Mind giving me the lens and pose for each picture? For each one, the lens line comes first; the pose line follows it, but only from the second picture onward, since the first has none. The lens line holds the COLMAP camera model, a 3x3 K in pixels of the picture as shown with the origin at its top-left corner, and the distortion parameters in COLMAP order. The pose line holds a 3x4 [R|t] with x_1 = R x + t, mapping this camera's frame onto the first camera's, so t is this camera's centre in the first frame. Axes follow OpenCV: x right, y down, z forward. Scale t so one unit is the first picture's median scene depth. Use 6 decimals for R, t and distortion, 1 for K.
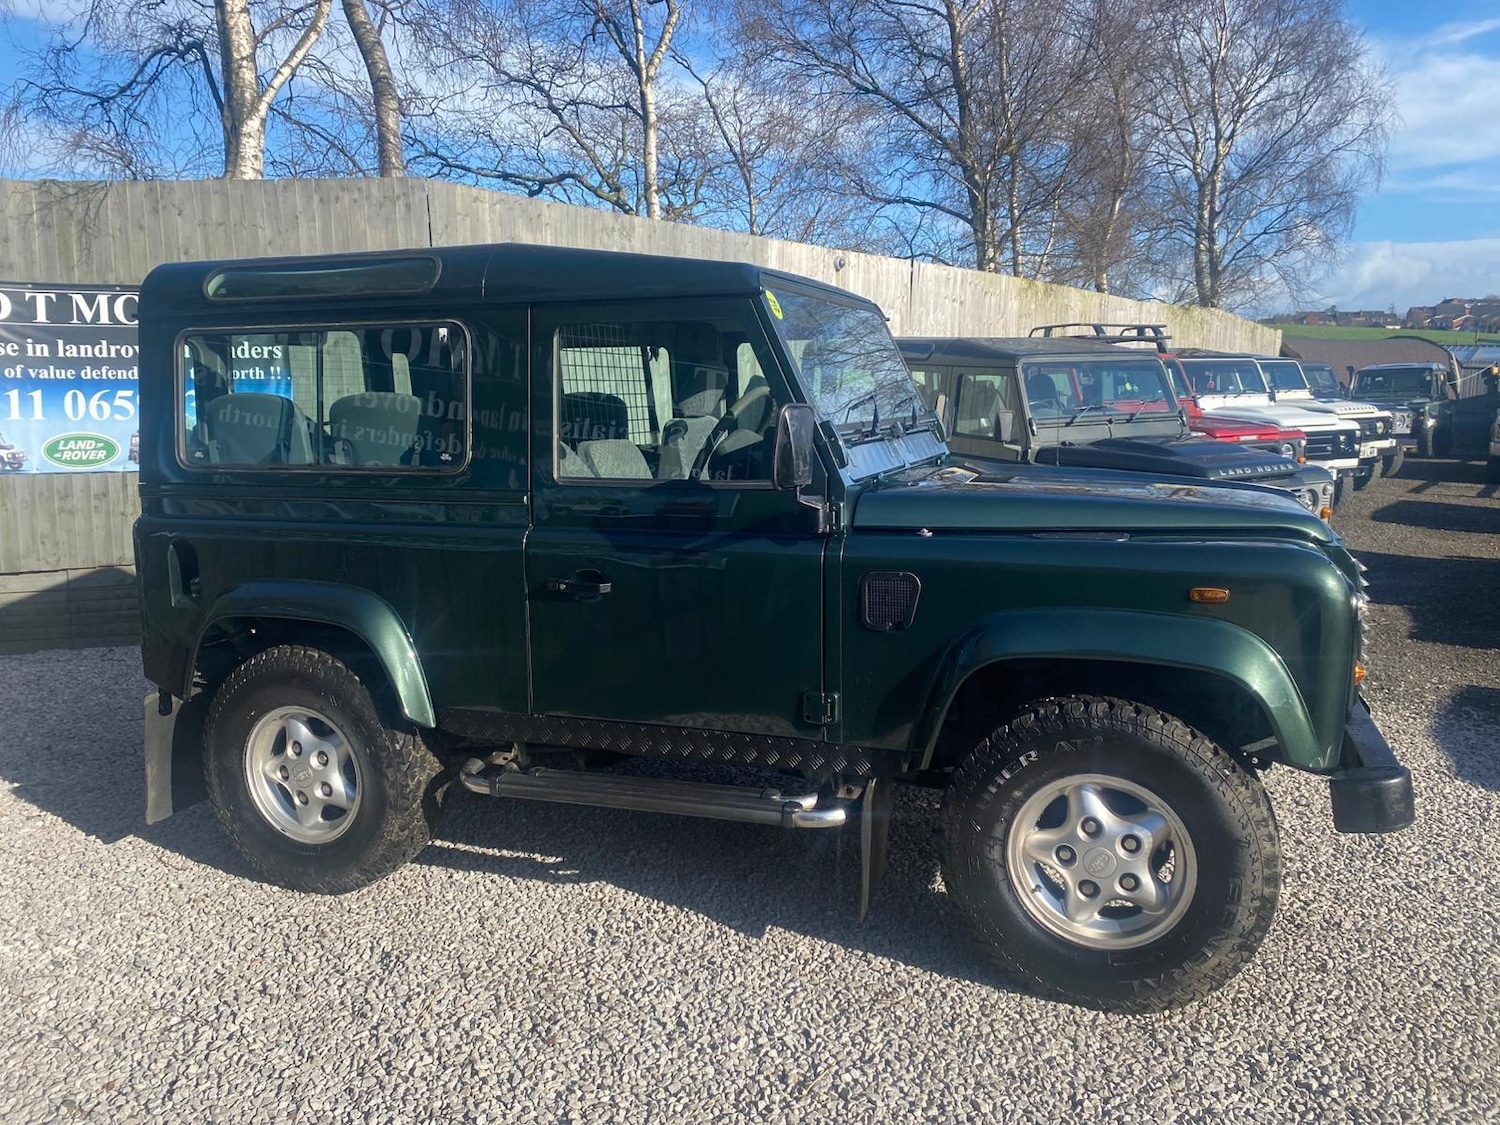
lens RADIAL K [[1138.3, 0, 758.3], [0, 1138.3, 547.9], [0, 0, 1]] dist [0.002107, 0.005576]
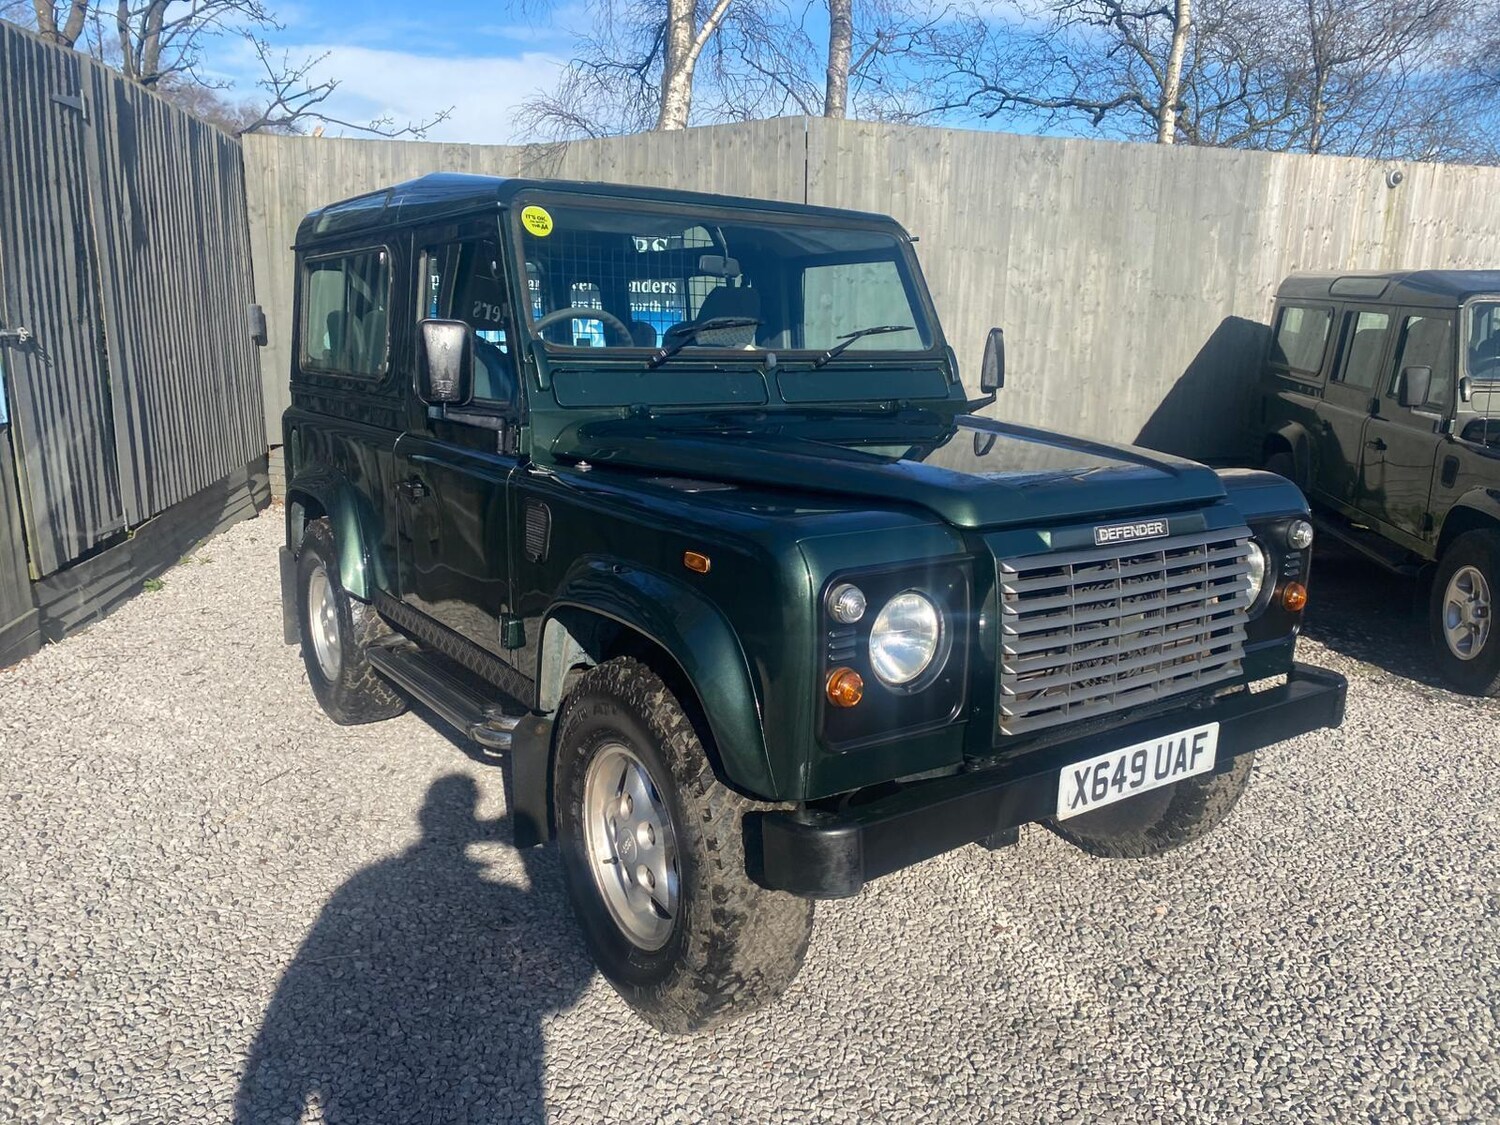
lens RADIAL K [[1137.8, 0, 734.9], [0, 1137.8, 566.6], [0, 0, 1]] dist [0.006026, -0.001474]
pose [[0.806354, 0.142748, -0.573948, 0.708369], [-0.107069, 0.989634, 0.095711, -0.029230], [0.581661, -0.015725, 0.813279, 0.273419]]
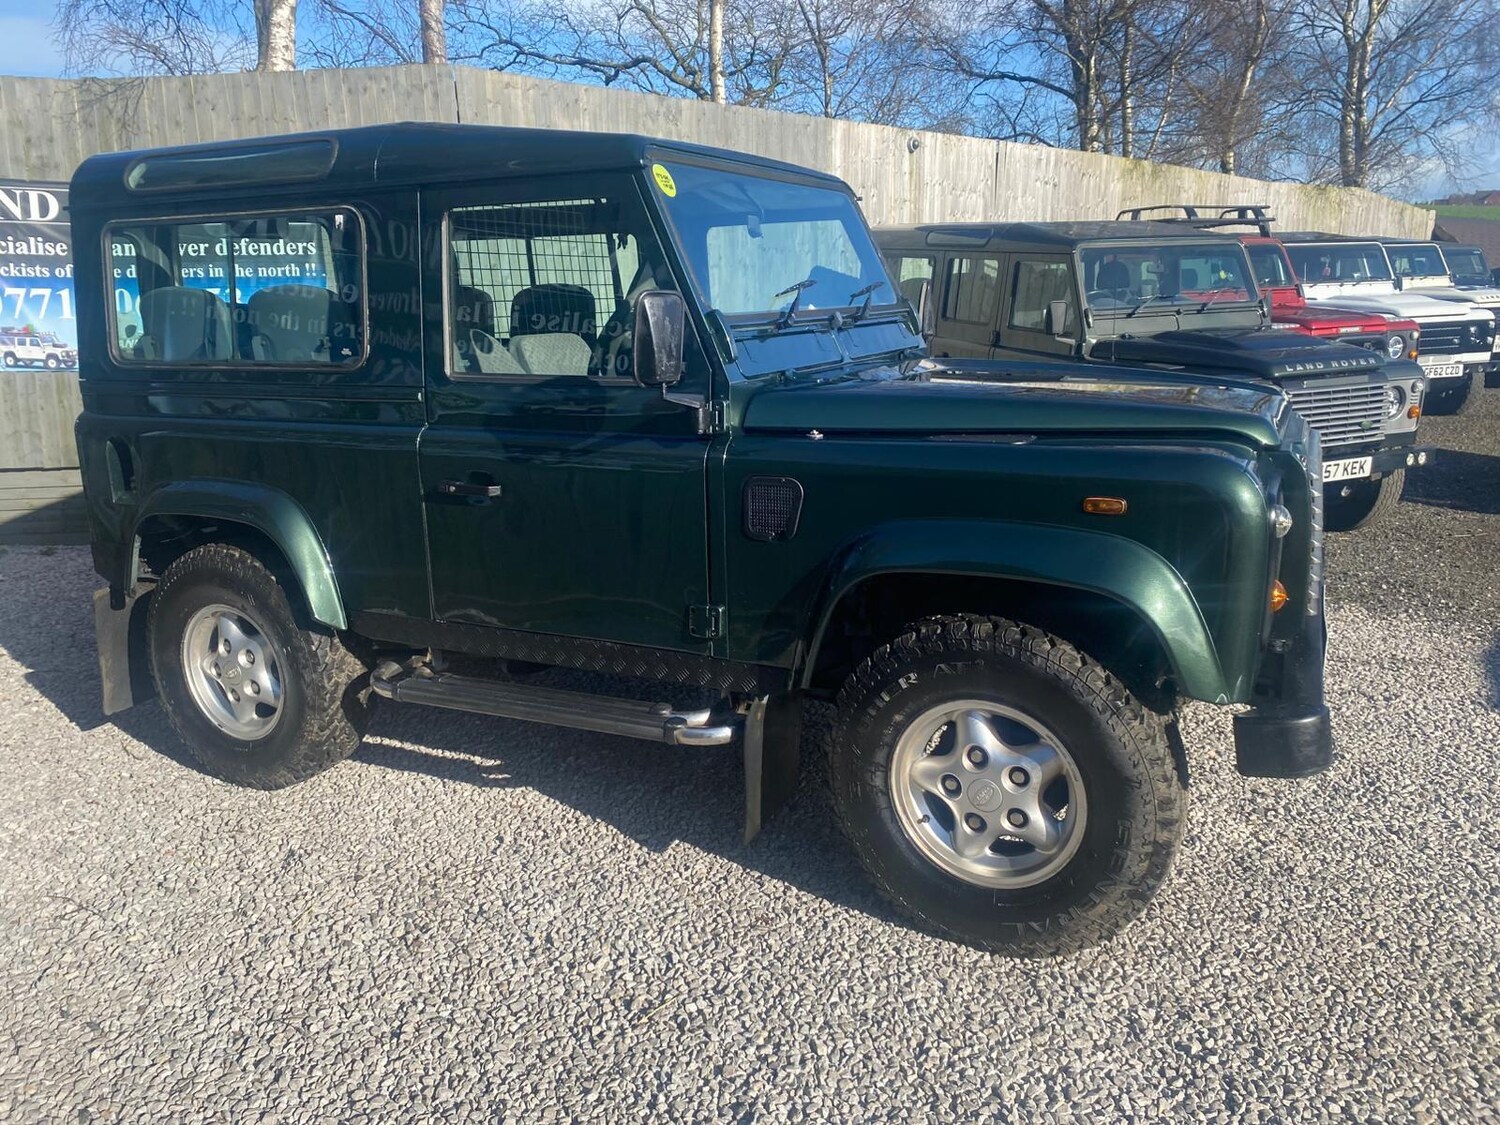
lens RADIAL K [[1135.7, 0, 746.6], [0, 1135.7, 545.3], [0, 0, 1]] dist [0.007753, -0.002332]
pose [[0.993081, 0.015818, -0.116365, 0.177528], [-0.005670, 0.996190, 0.087022, -0.002499], [0.117298, -0.085760, 0.989387, 0.075600]]
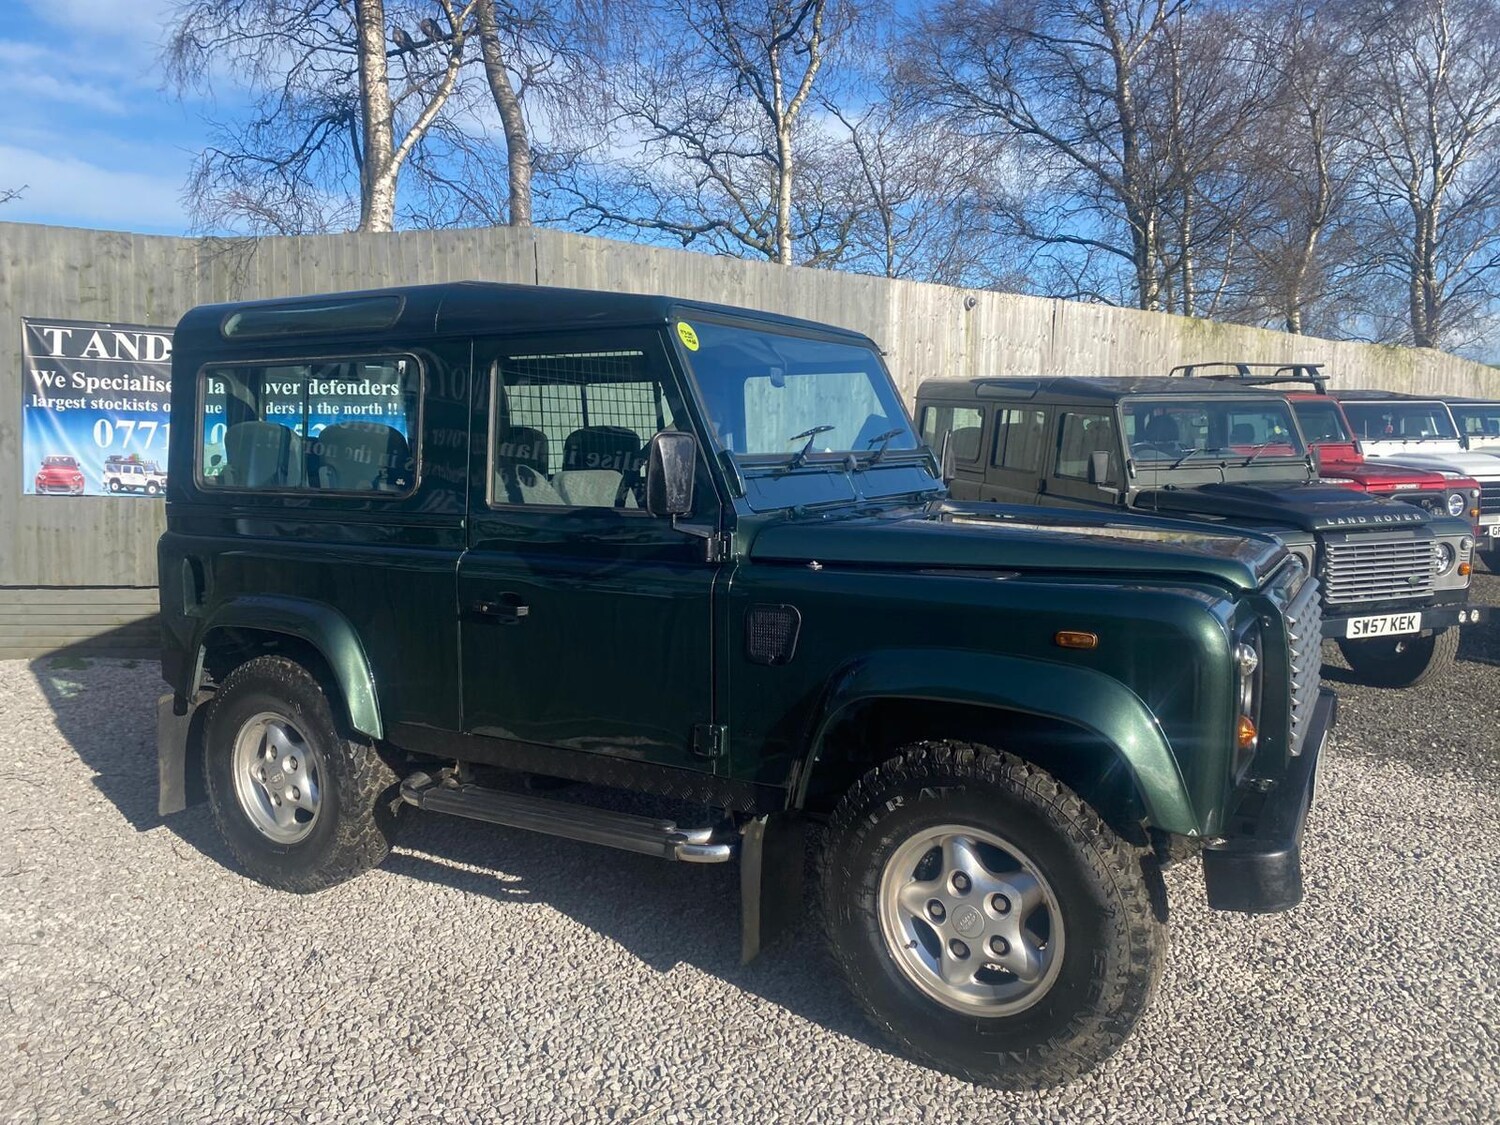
lens RADIAL K [[1137.1, 0, 741.8], [0, 1137.1, 540.7], [0, 0, 1]] dist [0.007826, -0.001521]
pose [[0.982285, 0.026539, -0.185504, 0.236407], [-0.034602, 0.998586, -0.040363, 0.006072], [0.184170, 0.046067, 0.981814, 0.024179]]
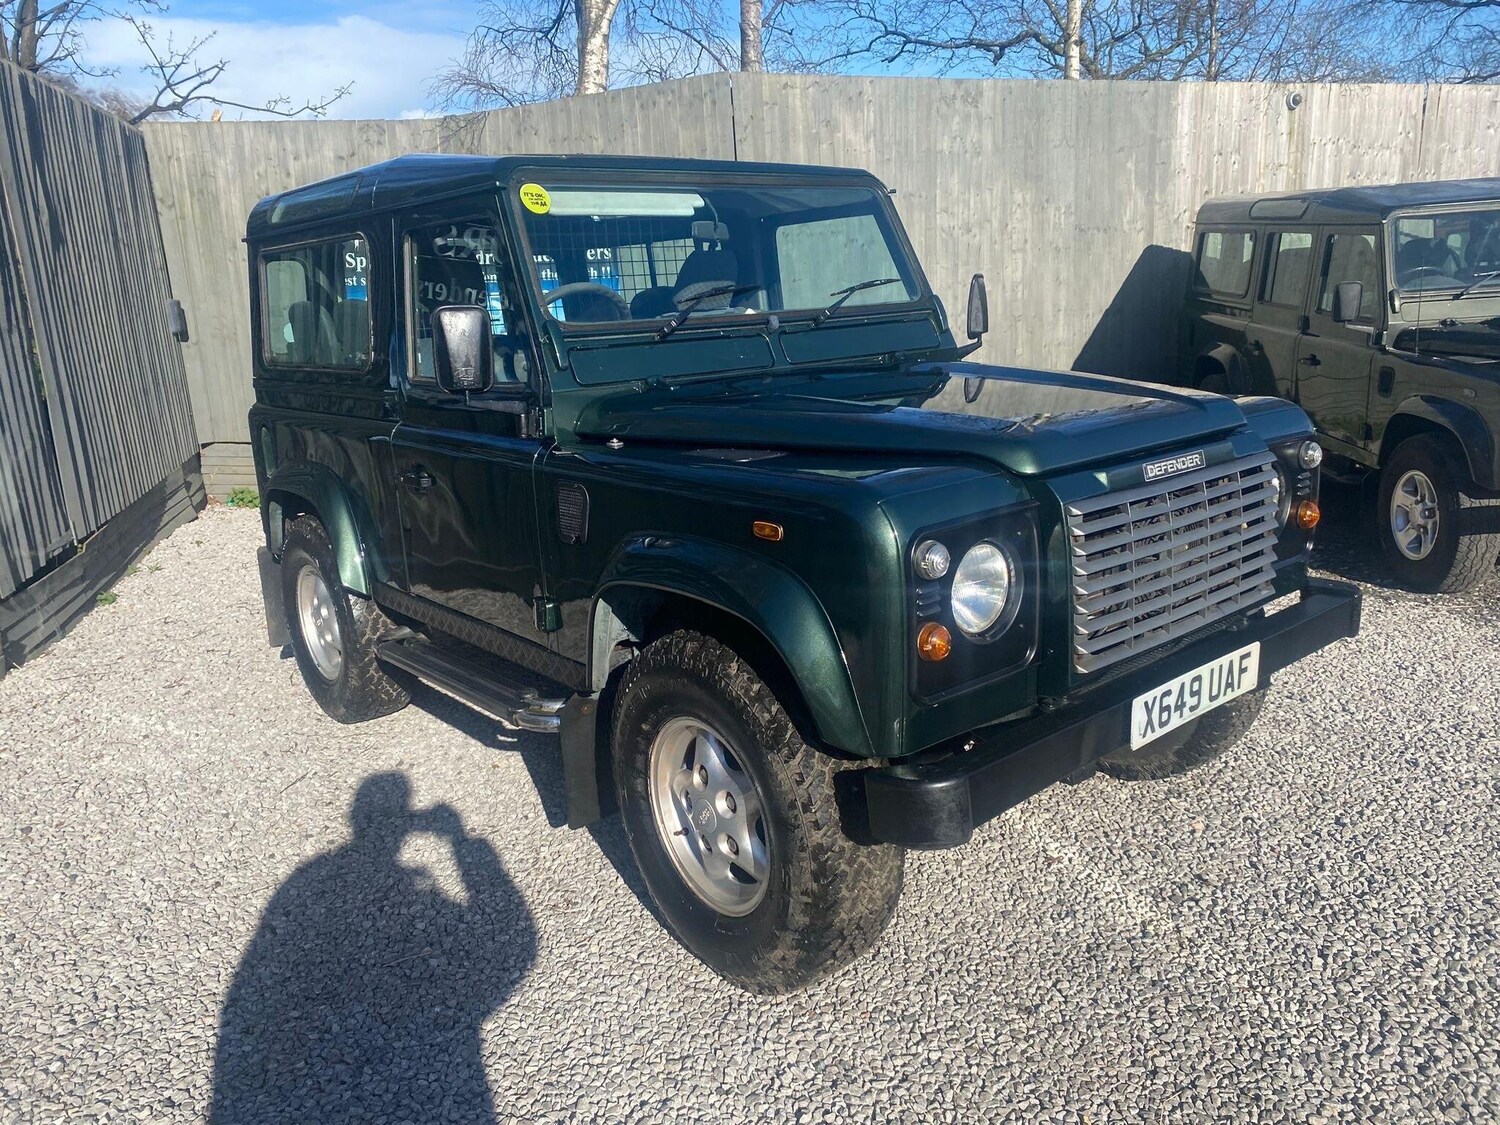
lens RADIAL K [[1136.5, 0, 733.7], [0, 1136.5, 550.2], [0, 0, 1]] dist [0.003506, 0.001759]
pose [[0.853412, 0.085127, -0.514238, 0.636991], [-0.030742, 0.993077, 0.113375, -0.029605], [0.520329, -0.080947, 0.850121, 0.222053]]
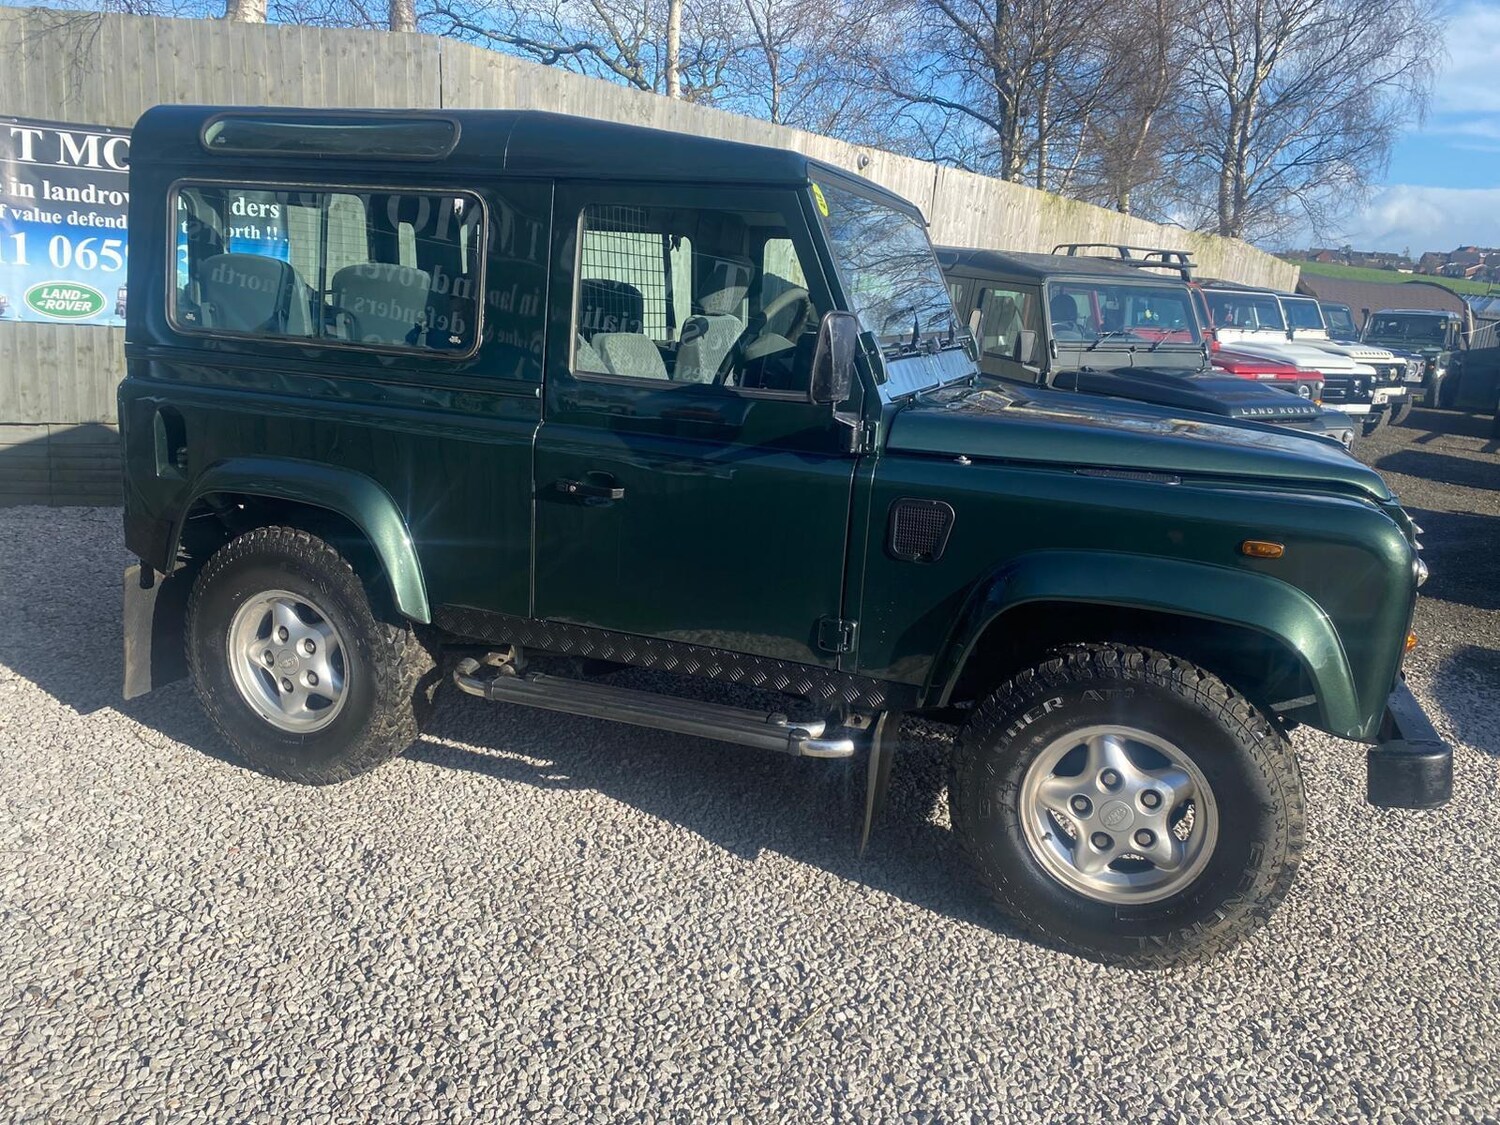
lens RADIAL K [[1136.8, 0, 758.0], [0, 1136.8, 542.4], [0, 0, 1]] dist [0.007361, -0.002164]
pose [[0.997314, 0.071818, 0.014361, -0.027888], [-0.072758, 0.993977, 0.081950, -0.008940], [-0.008389, -0.082775, 0.996533, 0.051676]]
